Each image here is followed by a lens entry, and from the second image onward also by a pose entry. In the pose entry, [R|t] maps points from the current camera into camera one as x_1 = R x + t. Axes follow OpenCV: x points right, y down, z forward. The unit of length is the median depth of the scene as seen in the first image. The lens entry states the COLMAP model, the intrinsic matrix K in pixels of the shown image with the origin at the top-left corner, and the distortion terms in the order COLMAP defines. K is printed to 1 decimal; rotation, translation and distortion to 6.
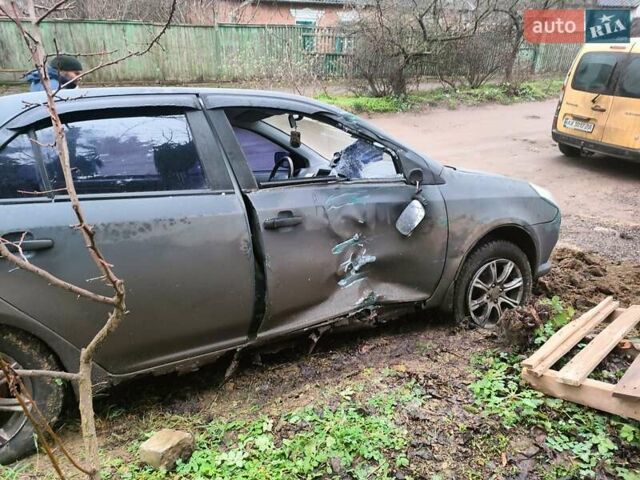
lens RADIAL K [[462.3, 0, 320.0], [0, 462.3, 240.0], [0, 0, 1]] dist [0.067736, -0.073374]
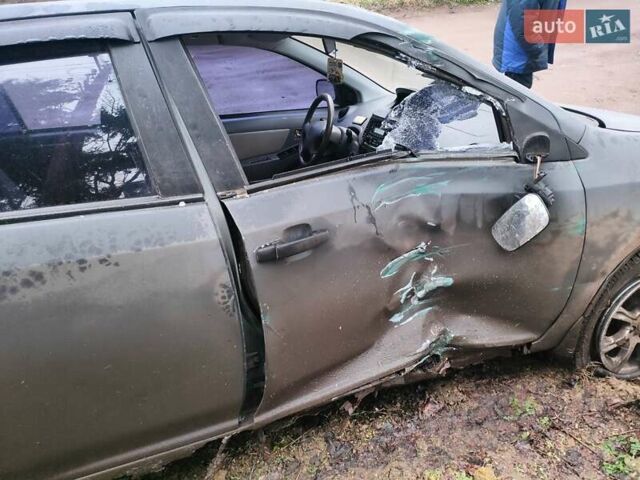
lens RADIAL K [[462.3, 0, 320.0], [0, 462.3, 240.0], [0, 0, 1]] dist [0.067736, -0.073374]
pose [[0.989886, 0.031703, -0.138280, 0.028960], [-0.003636, 0.980059, 0.198672, -0.139462], [0.141821, -0.196160, 0.970262, 0.390706]]
